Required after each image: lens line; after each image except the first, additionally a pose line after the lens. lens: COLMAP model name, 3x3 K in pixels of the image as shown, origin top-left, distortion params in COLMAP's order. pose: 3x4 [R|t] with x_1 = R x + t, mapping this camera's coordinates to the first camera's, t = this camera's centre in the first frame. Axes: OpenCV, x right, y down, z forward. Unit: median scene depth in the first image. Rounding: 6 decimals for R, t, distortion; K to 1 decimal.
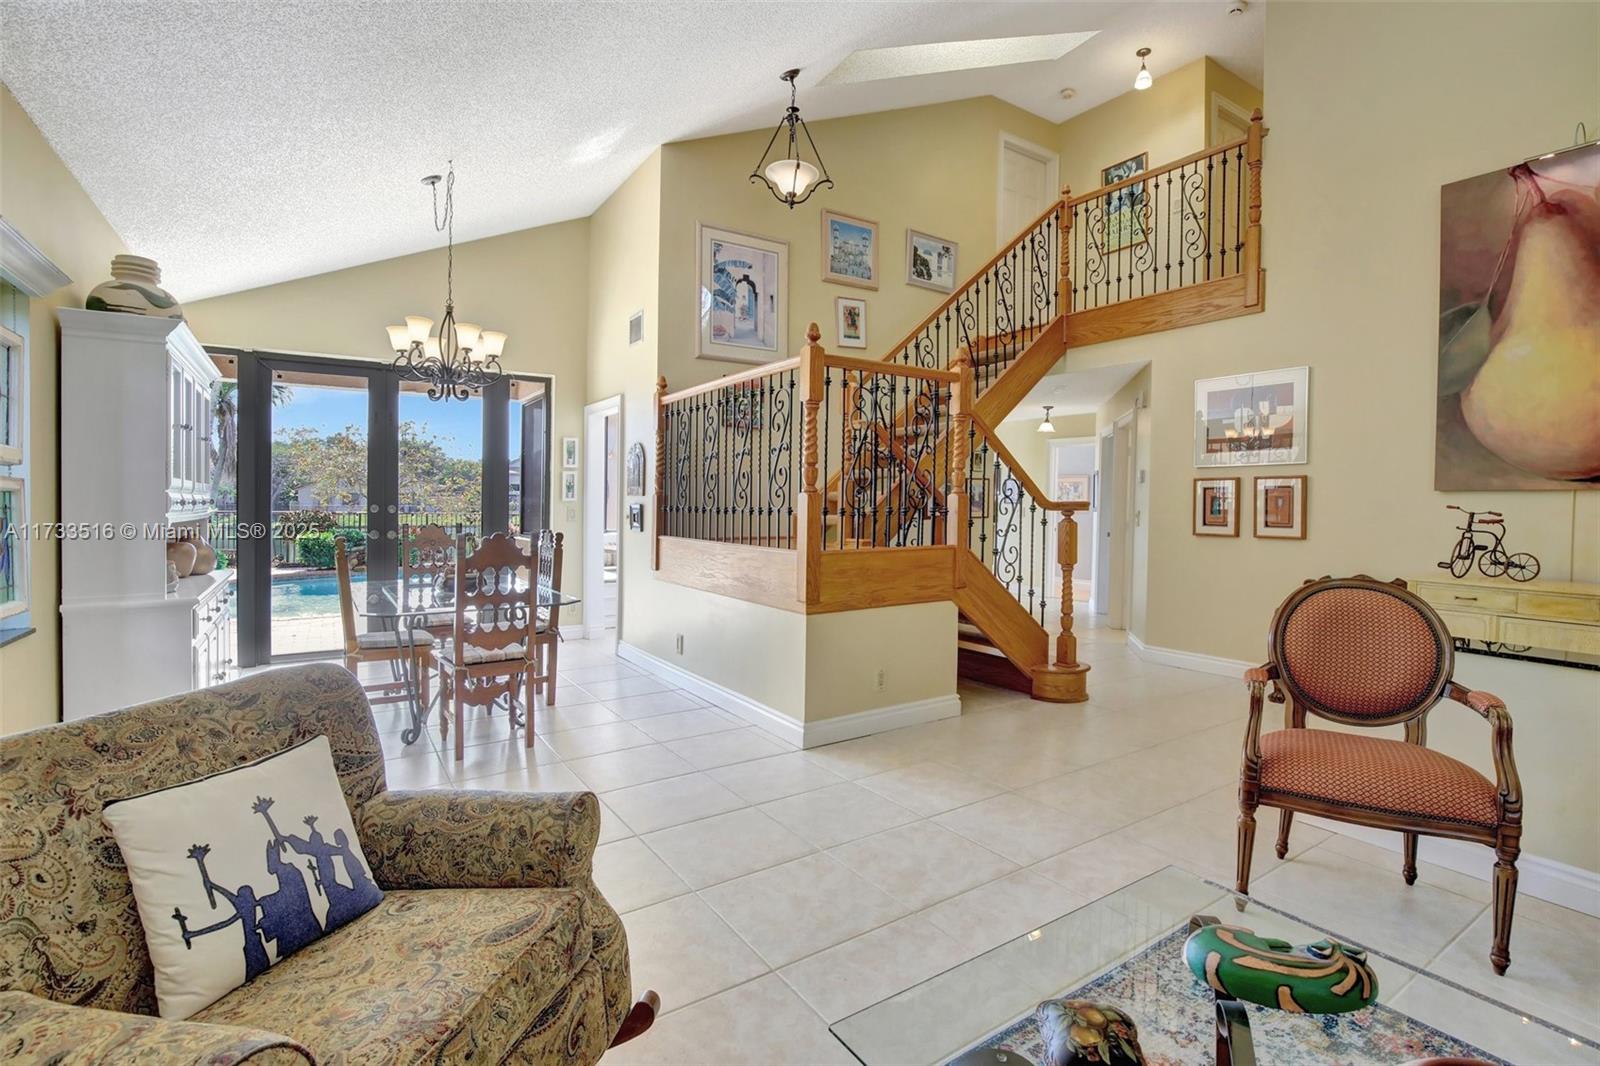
lens RADIAL K [[741.1, 0, 795.6], [0, 741.1, 484.8], [0, 0, 1]] dist [-0.030593, 0.000420]
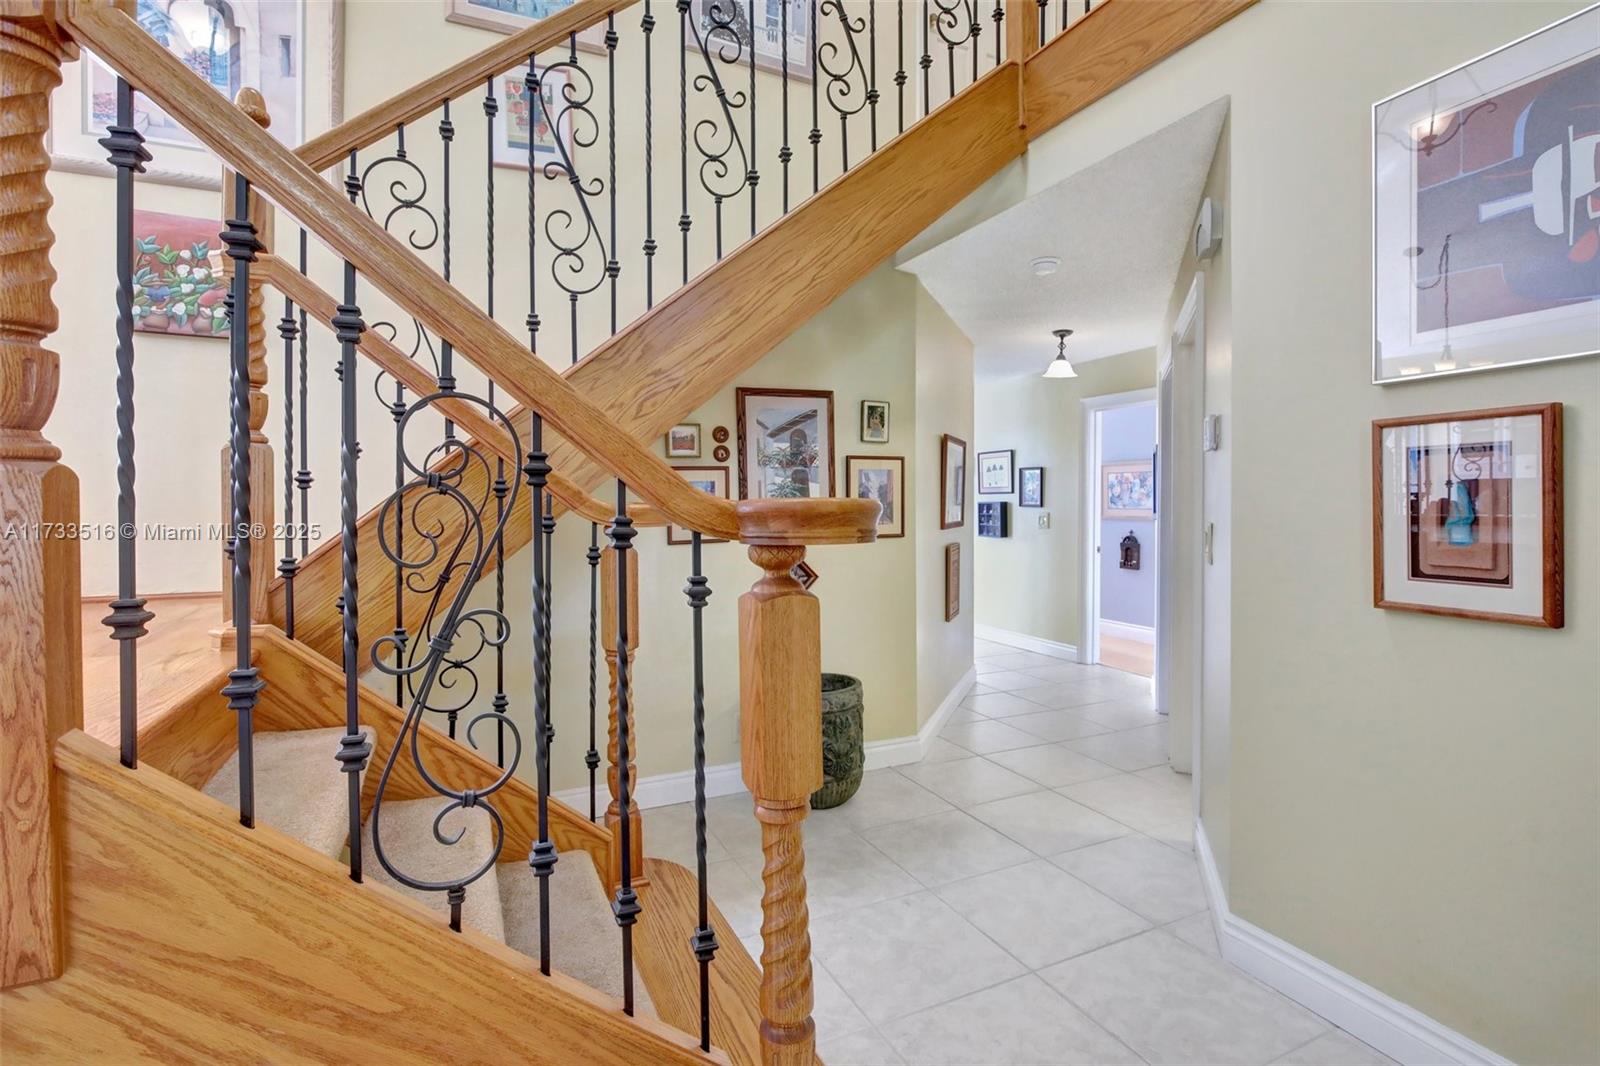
lens RADIAL K [[741.6, 0, 805.9], [0, 741.6, 490.5], [0, 0, 1]] dist [-0.030150, 0.000428]
pose [[0.991636, -0.014604, -0.128239, 0.325772], [0.014720, 0.999892, -0.000048, 0.015701], [0.128226, -0.001840, 0.991743, 0.629216]]
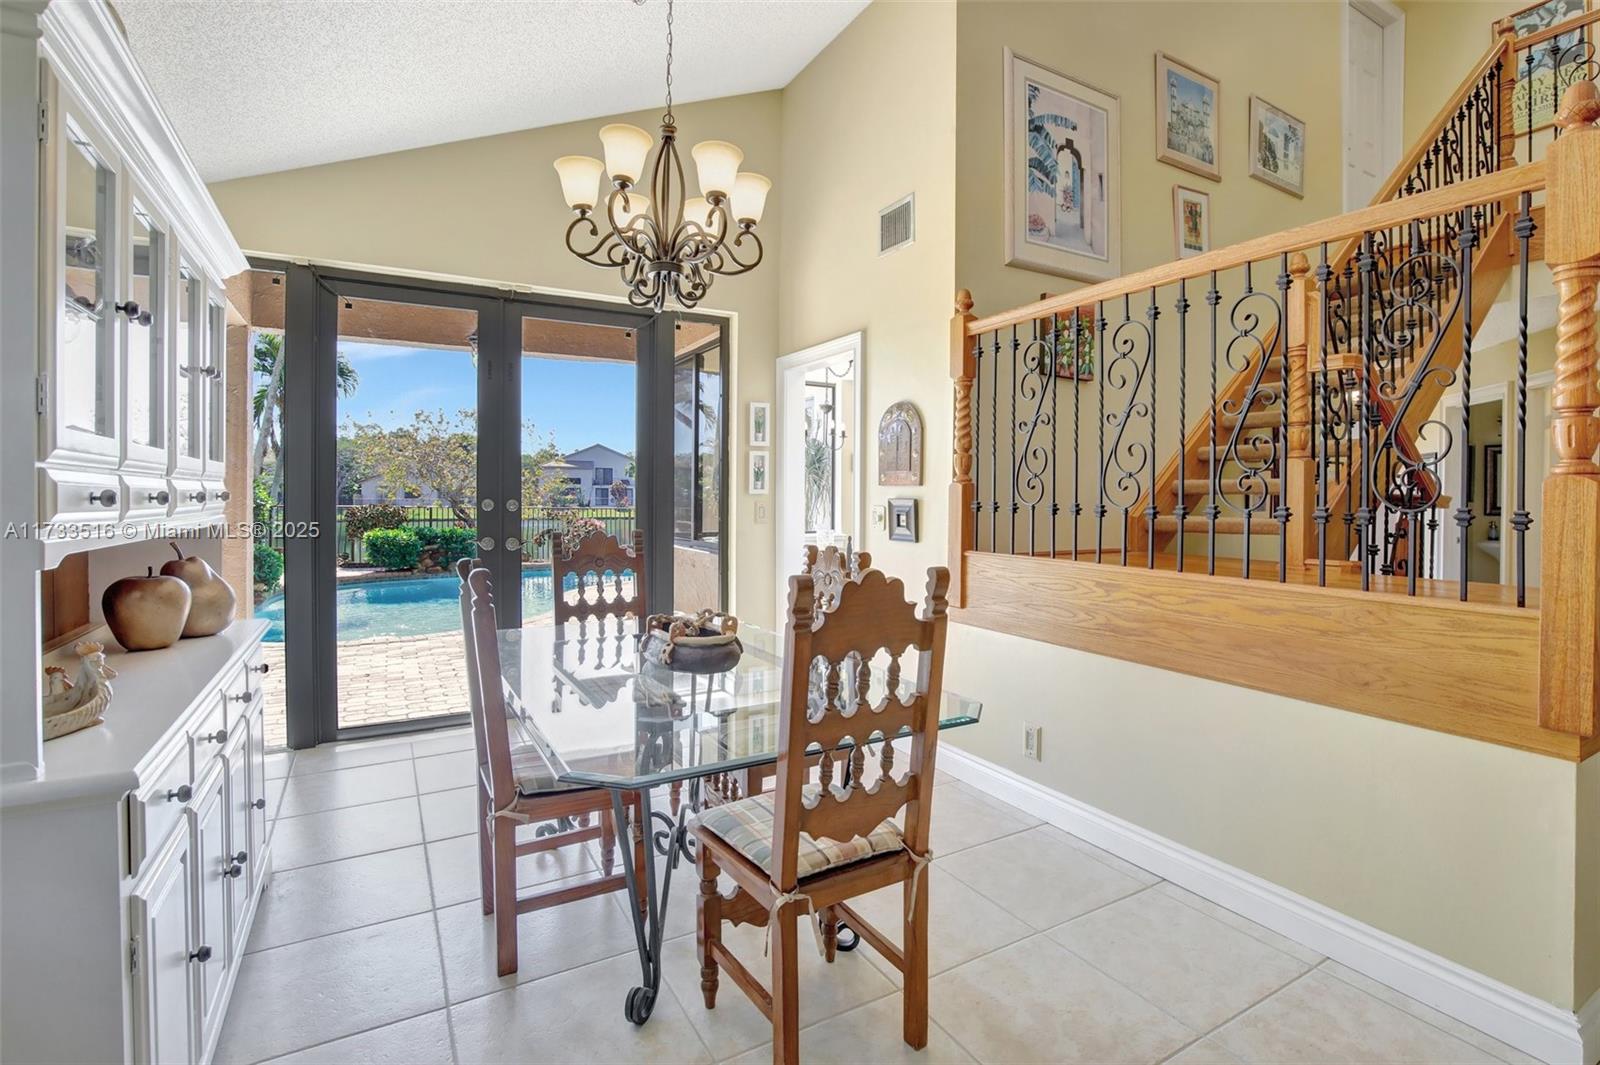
lens RADIAL K [[735.9, 0, 818.6], [0, 735.9, 475.1], [0, 0, 1]] dist [-0.018784, 0.001330]
pose [[0.999219, -0.002392, -0.039445, -0.257947], [0.002235, 0.999989, -0.004038, 0.008488], [0.039455, 0.003947, 0.999214, 0.358517]]
